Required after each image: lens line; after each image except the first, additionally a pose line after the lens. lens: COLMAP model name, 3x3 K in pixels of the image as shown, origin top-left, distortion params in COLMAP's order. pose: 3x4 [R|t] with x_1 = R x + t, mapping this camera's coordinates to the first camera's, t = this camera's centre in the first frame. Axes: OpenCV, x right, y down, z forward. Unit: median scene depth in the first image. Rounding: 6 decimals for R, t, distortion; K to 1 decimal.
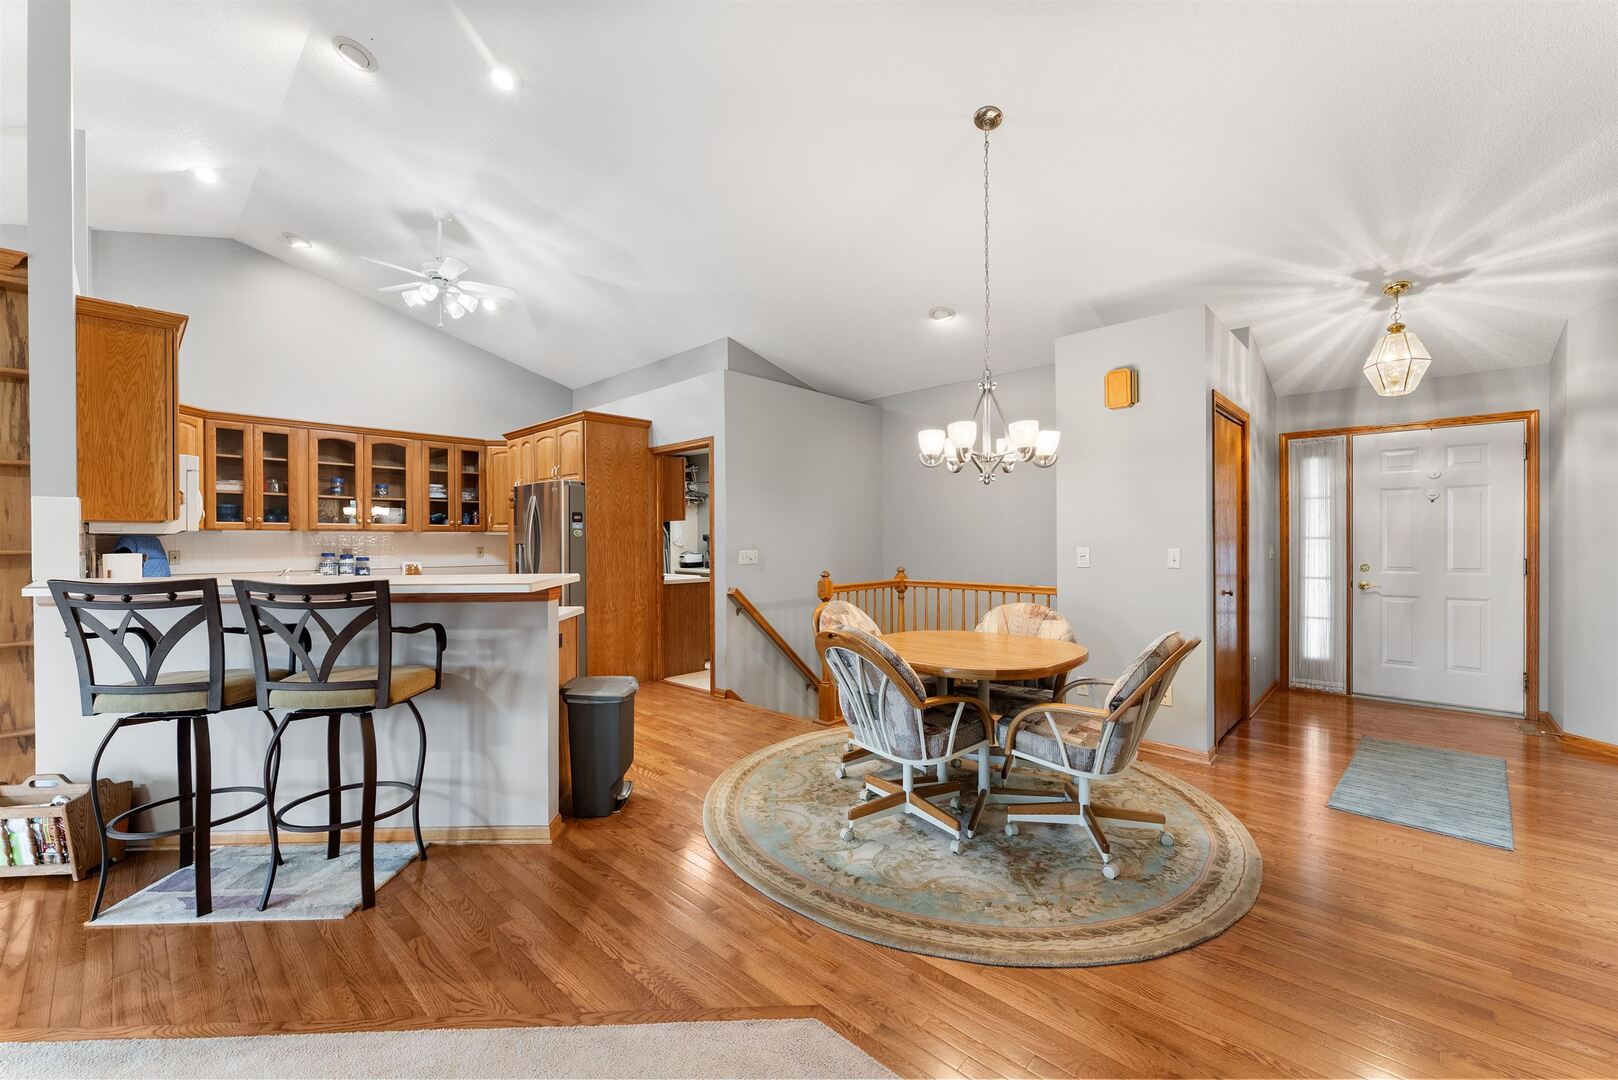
lens RADIAL K [[648.1, 0, 799.7], [0, 648.1, 546.4], [0, 0, 1]] dist [-0.001140, -0.000427]
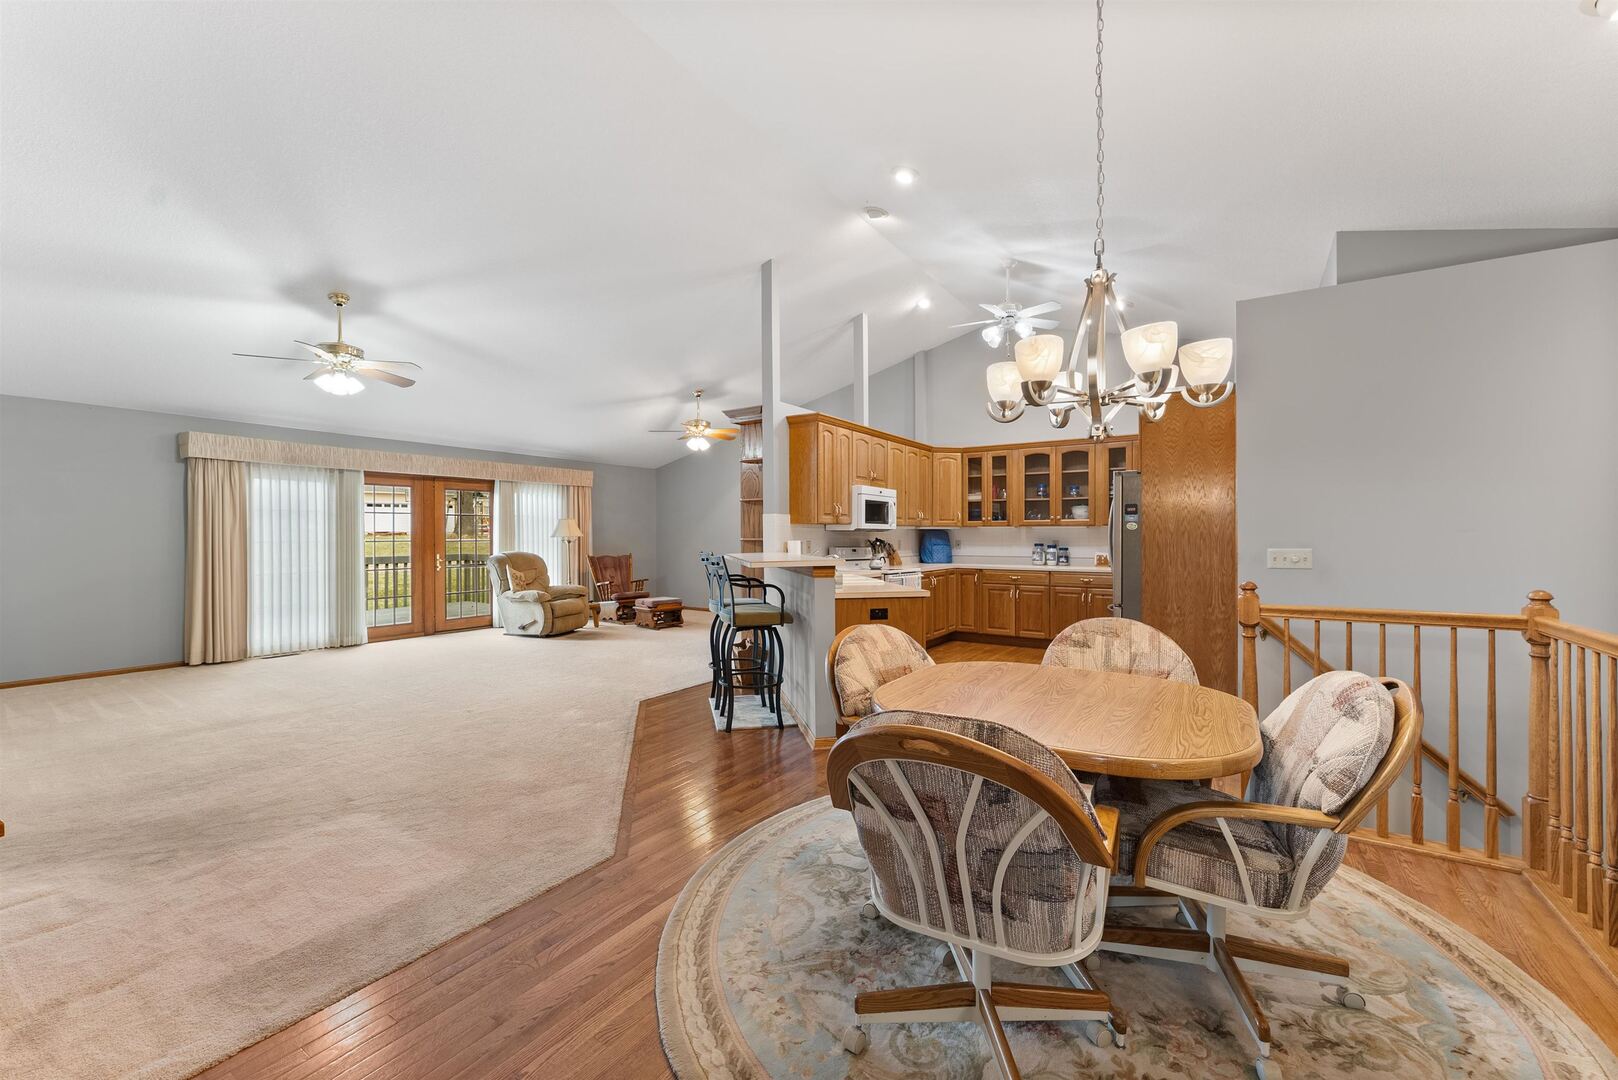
lens RADIAL K [[648.1, 0, 803.8], [0, 648.1, 532.9], [0, 0, 1]] dist [-0.001140, -0.000427]
pose [[0.165901, -0.000923, -0.986142, 0.503968], [-0.008221, 0.999964, -0.002319, -0.004421], [0.986108, 0.008492, 0.165887, 0.378521]]
